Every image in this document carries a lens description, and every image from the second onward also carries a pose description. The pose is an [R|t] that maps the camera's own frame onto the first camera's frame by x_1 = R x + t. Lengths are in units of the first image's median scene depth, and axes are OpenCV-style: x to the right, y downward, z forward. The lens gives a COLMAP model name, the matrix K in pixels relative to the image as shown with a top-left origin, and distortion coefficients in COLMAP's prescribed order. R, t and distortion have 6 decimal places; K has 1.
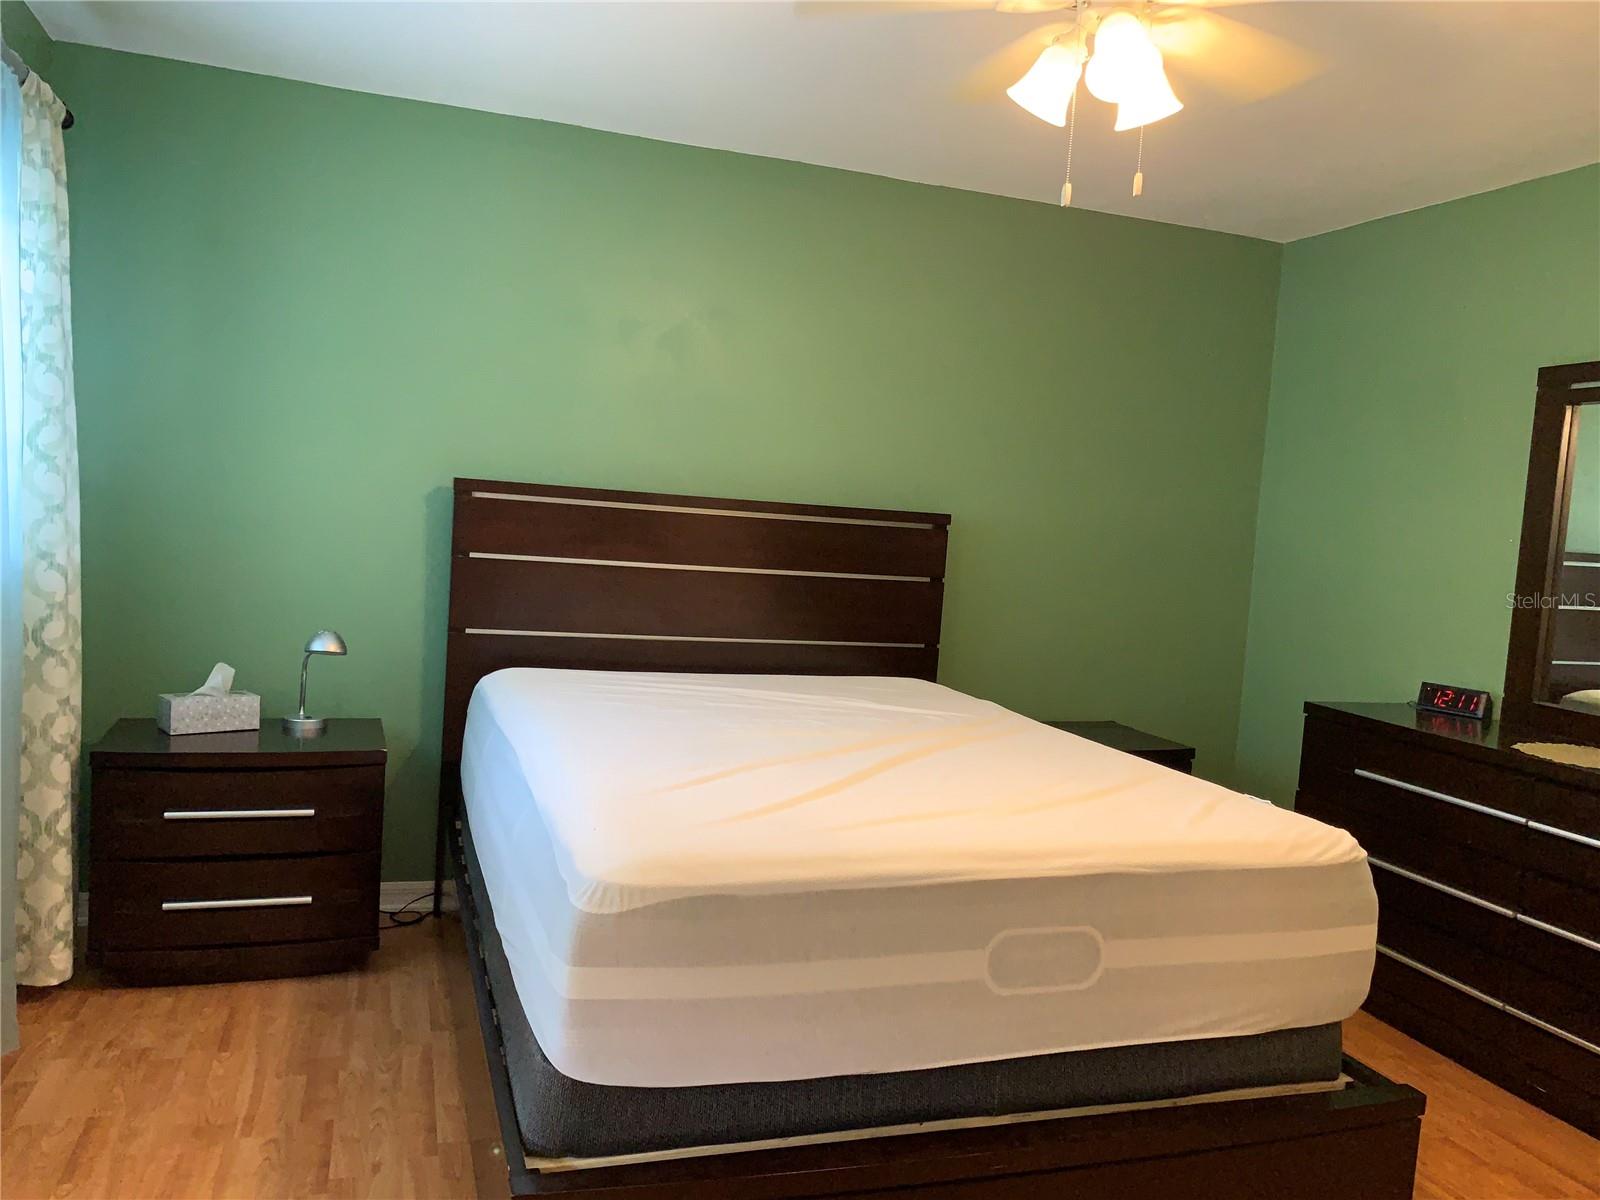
lens RADIAL K [[1226.7, 0, 785.2], [0, 1226.7, 600.2], [0, 0, 1]] dist [-0.001148, -0.001295]
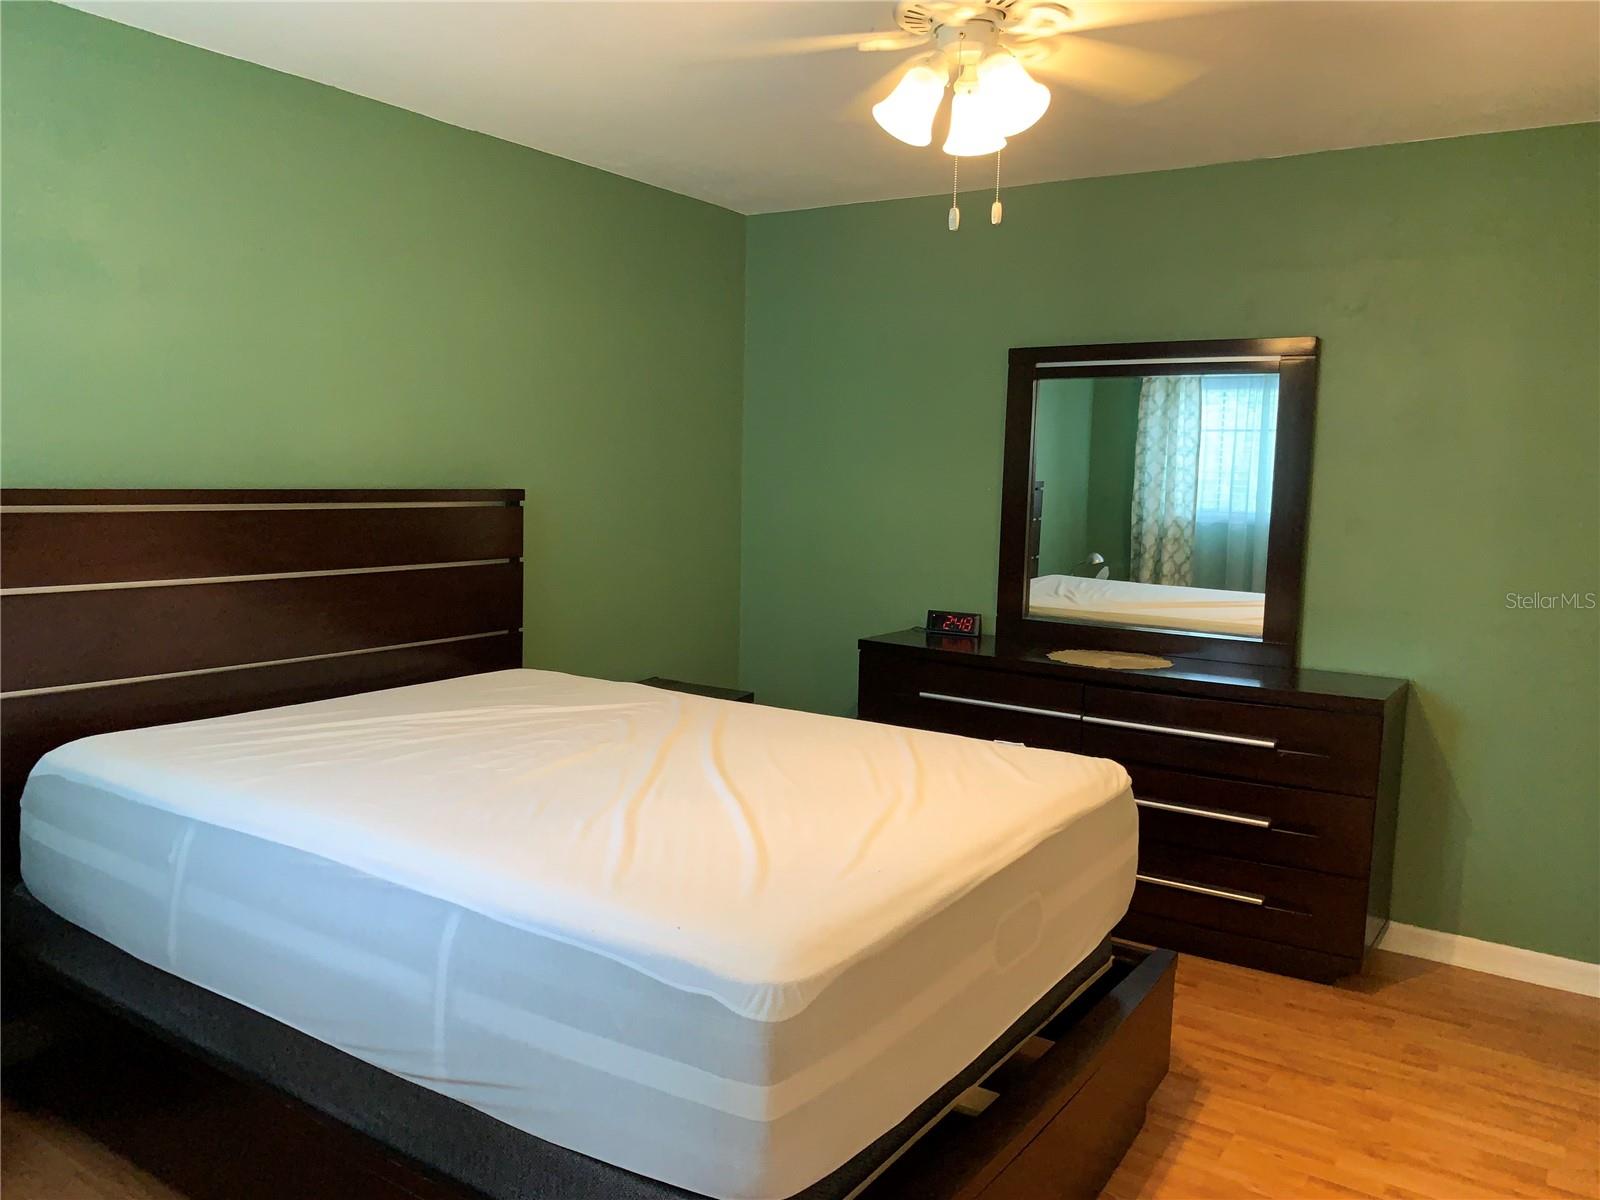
lens RADIAL K [[1226.7, 0, 785.2], [0, 1226.7, 600.2], [0, 0, 1]] dist [-0.001148, -0.001295]
pose [[0.799471, -0.112026, 0.590166, -0.329744], [0.072535, 0.993271, 0.090283, -0.067834], [-0.596309, -0.029371, 0.802218, 0.141793]]
